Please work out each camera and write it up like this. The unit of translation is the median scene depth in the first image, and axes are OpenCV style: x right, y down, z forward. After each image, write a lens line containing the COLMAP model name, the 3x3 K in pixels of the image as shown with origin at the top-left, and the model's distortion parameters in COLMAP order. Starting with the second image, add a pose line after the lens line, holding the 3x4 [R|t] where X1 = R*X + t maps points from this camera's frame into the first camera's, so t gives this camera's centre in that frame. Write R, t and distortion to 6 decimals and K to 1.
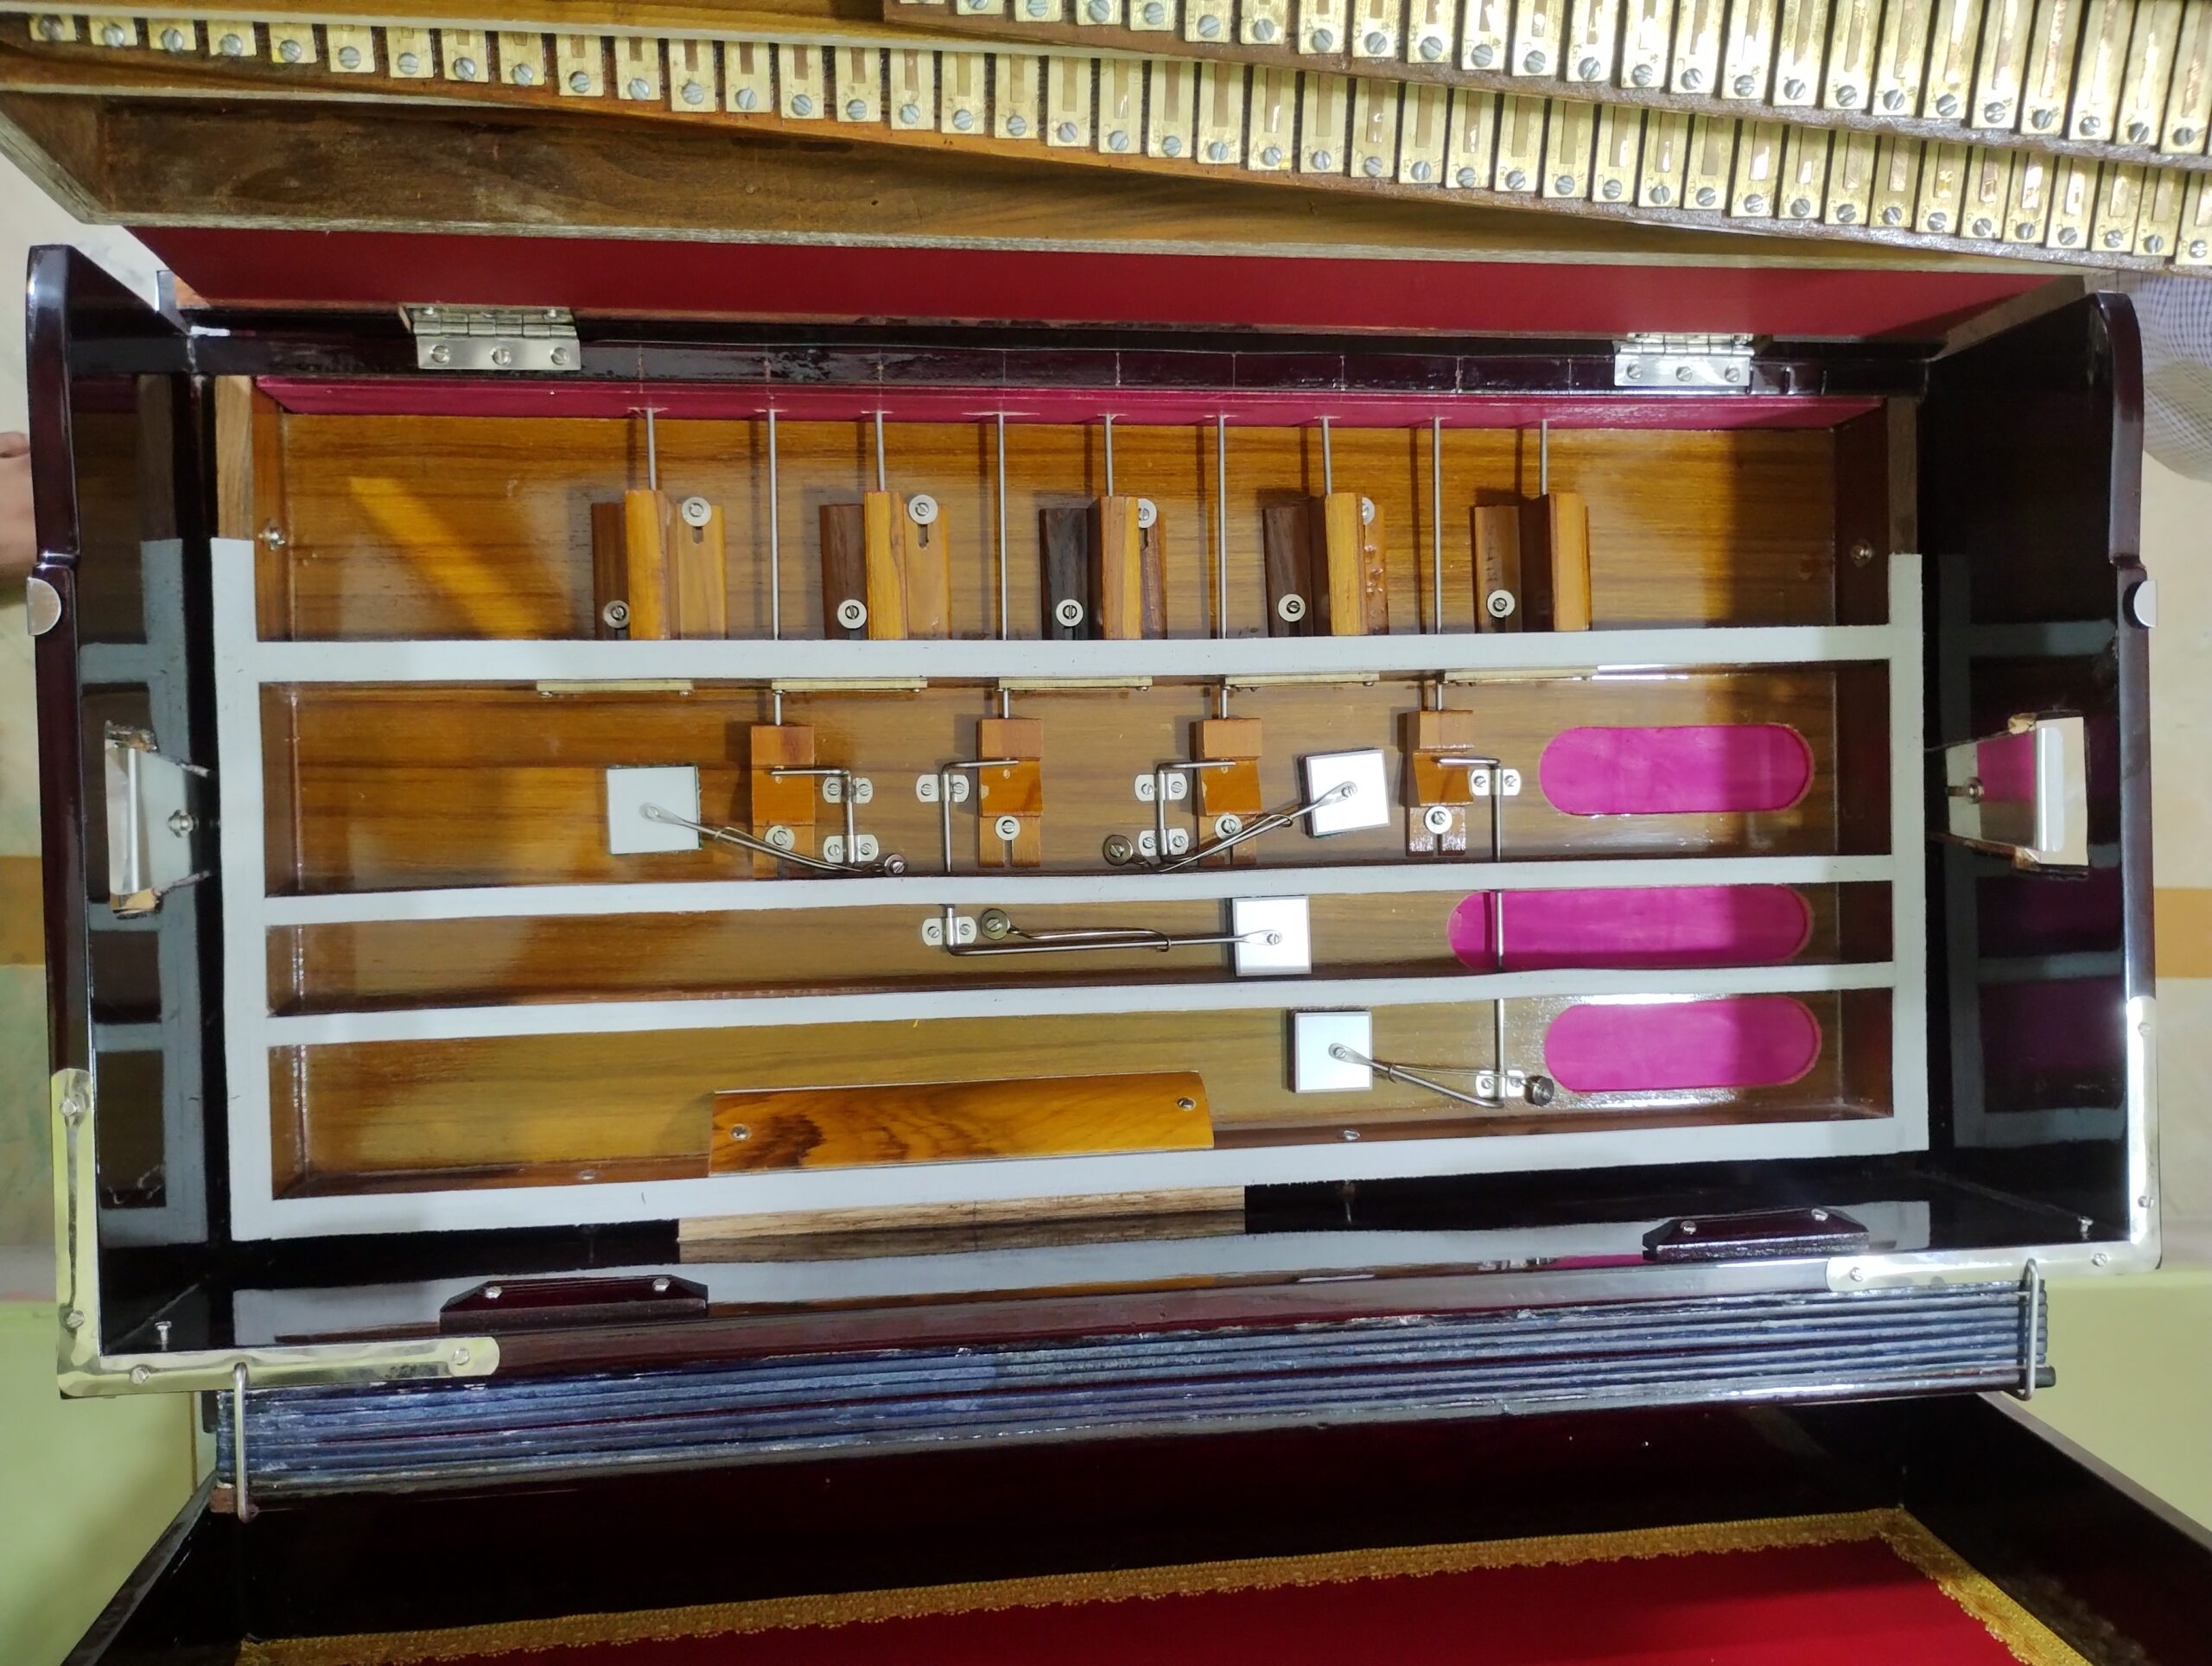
lens RADIAL K [[1850.9, 0, 1106.8], [0, 1850.9, 834.8], [0, 0, 1]] dist [0.066718, -0.093881]
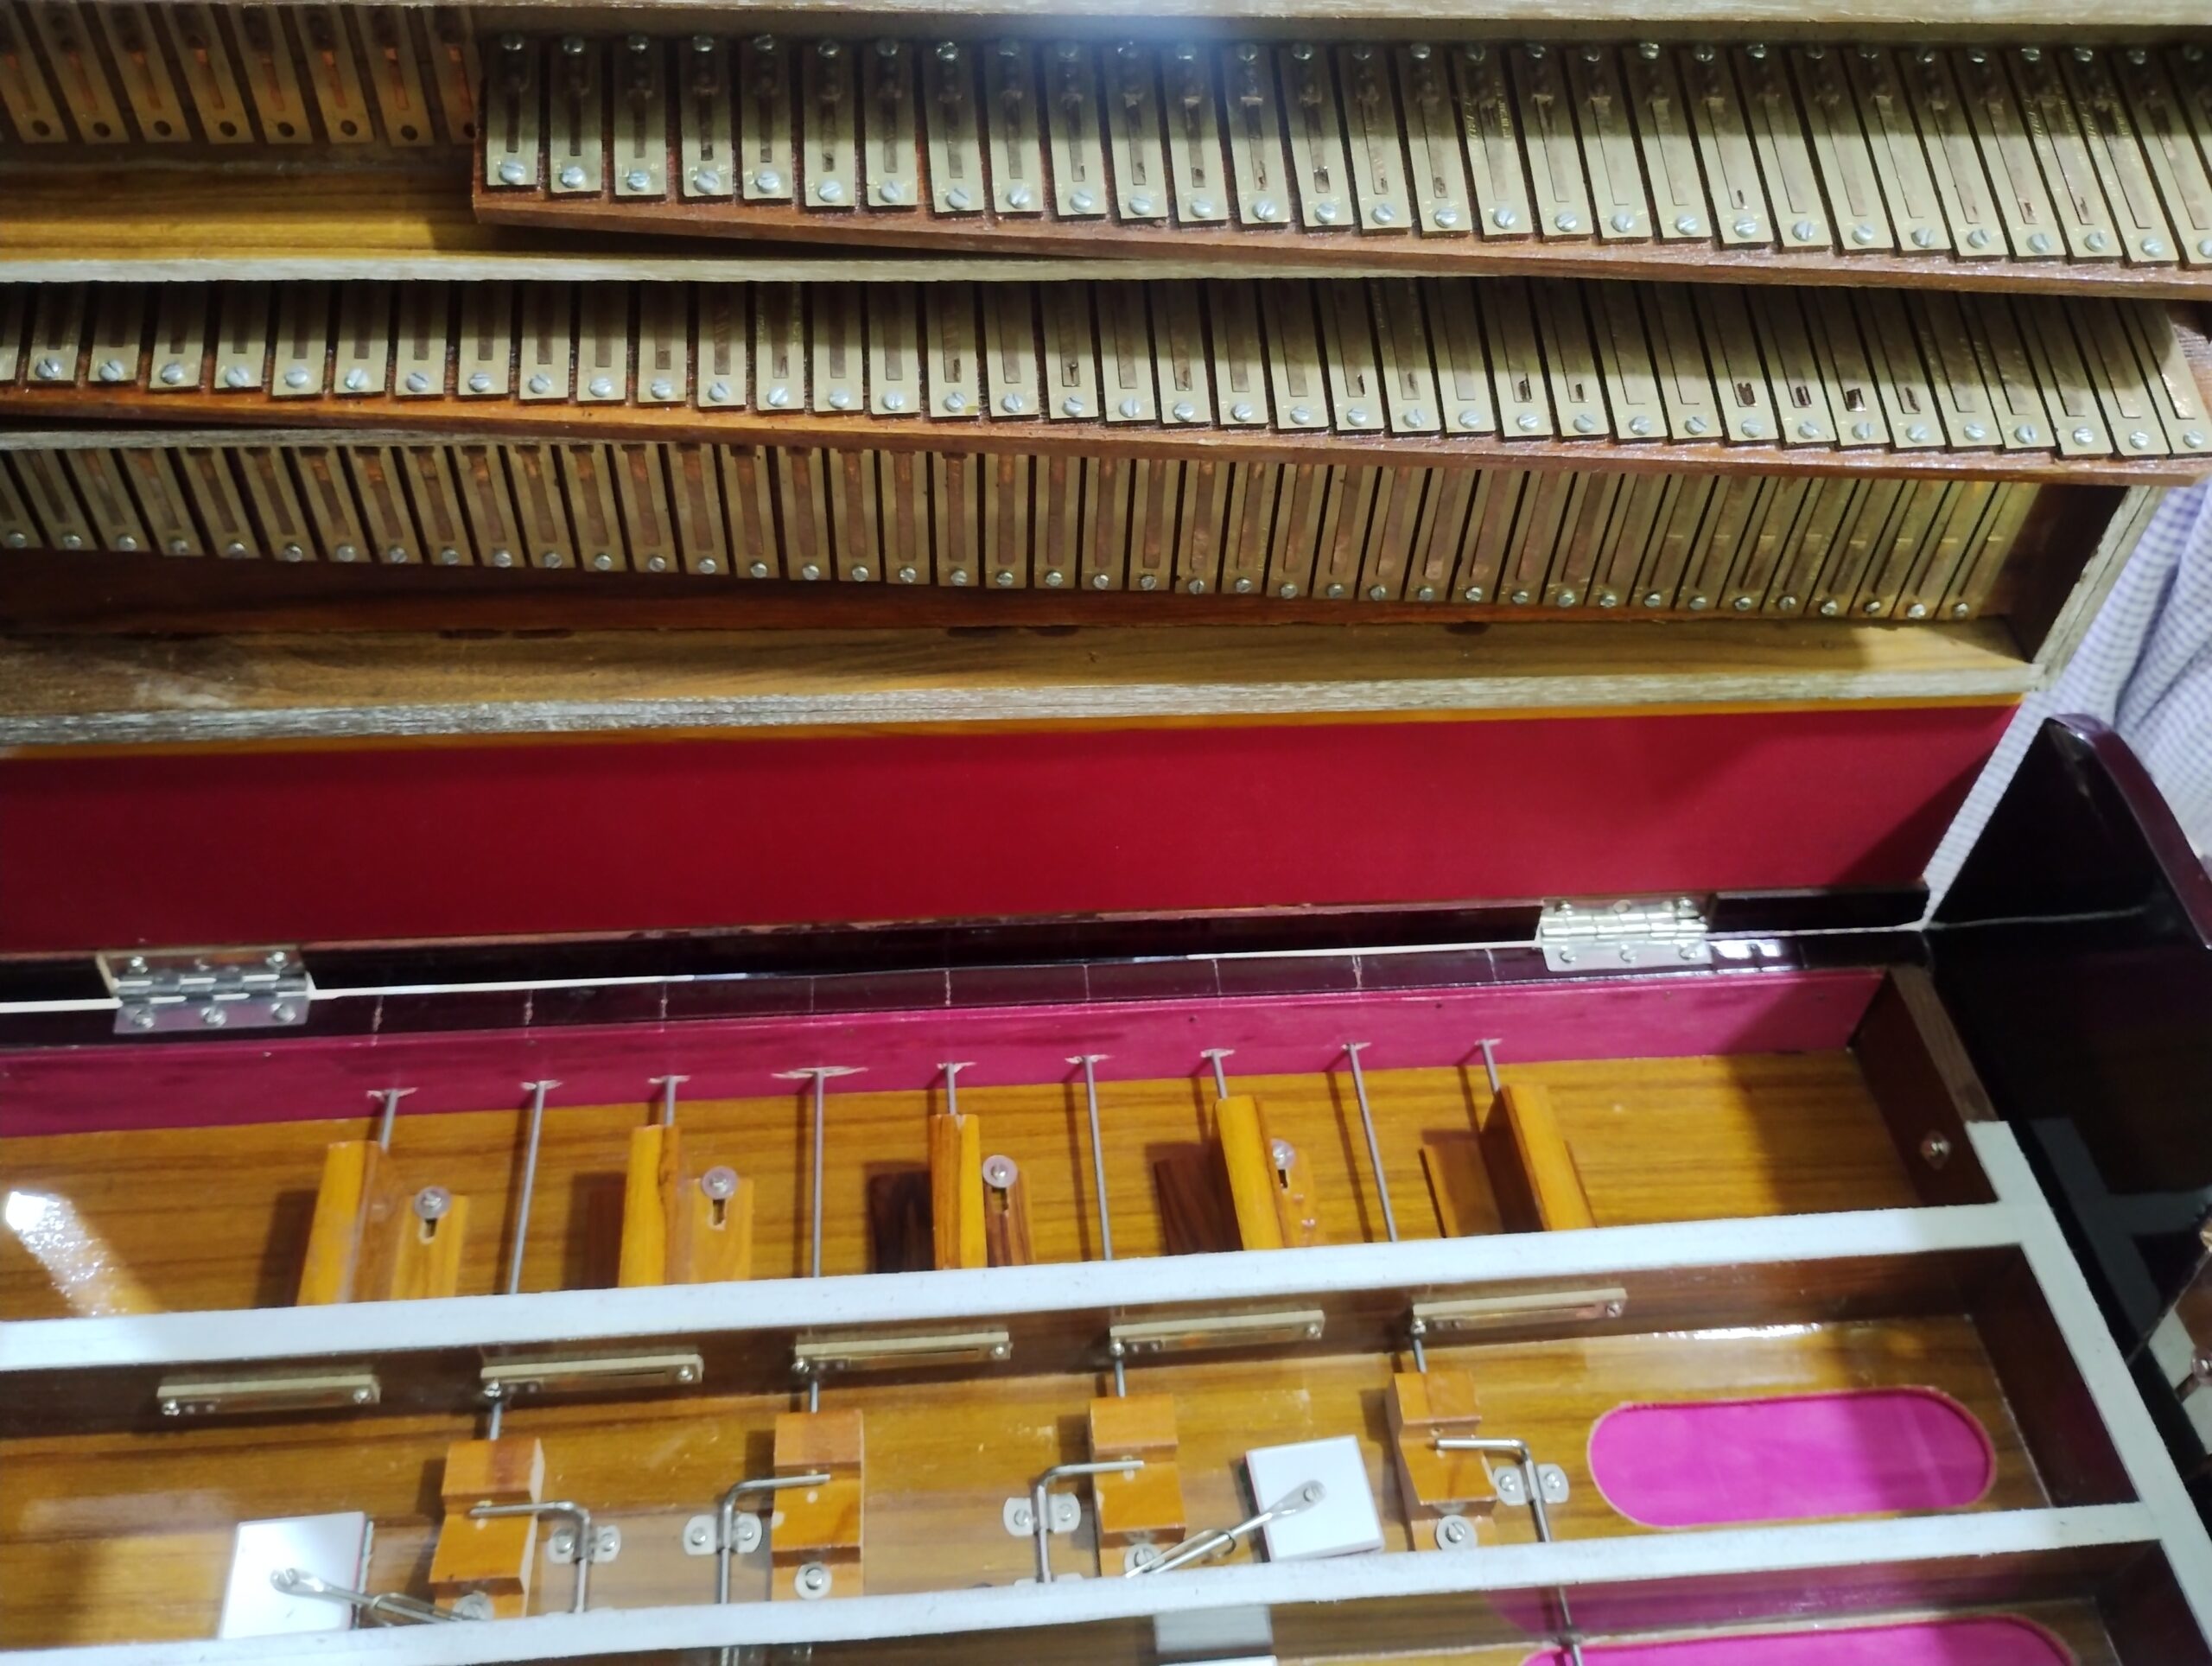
lens RADIAL K [[1850.9, 0, 1095.7], [0, 1850.9, 833.8], [0, 0, 1]] dist [0.066718, -0.093881]
pose [[0.991988, -0.122642, -0.030315, 0.101602], [0.071792, 0.744701, -0.663526, 0.248982], [0.103952, 0.656034, 0.747539, 0.308205]]
